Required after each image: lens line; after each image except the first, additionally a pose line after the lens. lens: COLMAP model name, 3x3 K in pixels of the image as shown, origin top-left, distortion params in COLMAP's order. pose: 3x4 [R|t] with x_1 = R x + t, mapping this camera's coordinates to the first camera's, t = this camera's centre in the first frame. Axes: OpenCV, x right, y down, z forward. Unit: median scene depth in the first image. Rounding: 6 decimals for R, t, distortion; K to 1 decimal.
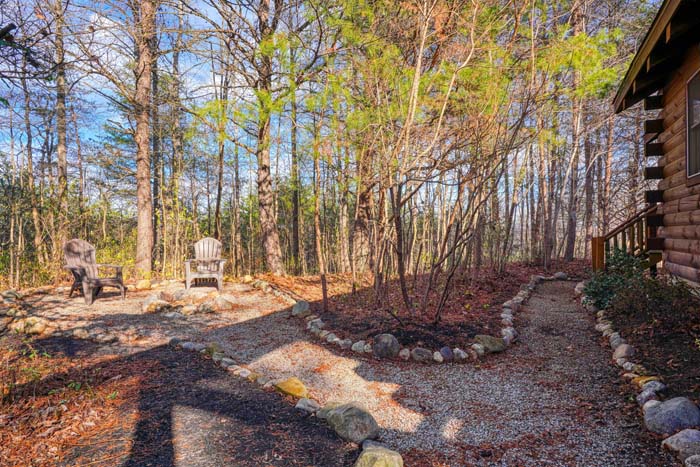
lens RADIAL K [[418.5, 0, 337.8], [0, 418.5, 227.2], [0, 0, 1]] dist [-0.002502, 0.000670]
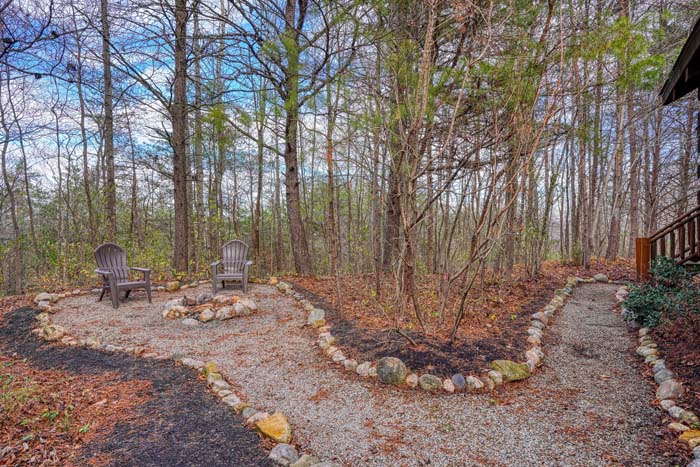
lens RADIAL K [[406.5, 0, 335.8], [0, 406.5, 231.9], [0, 0, 1]] dist [0.000280, -0.000393]
pose [[0.995724, -0.003586, -0.092311, 0.068595], [0.005411, 0.999795, 0.019531, -0.033947], [0.092222, -0.019947, 0.995539, 0.097553]]
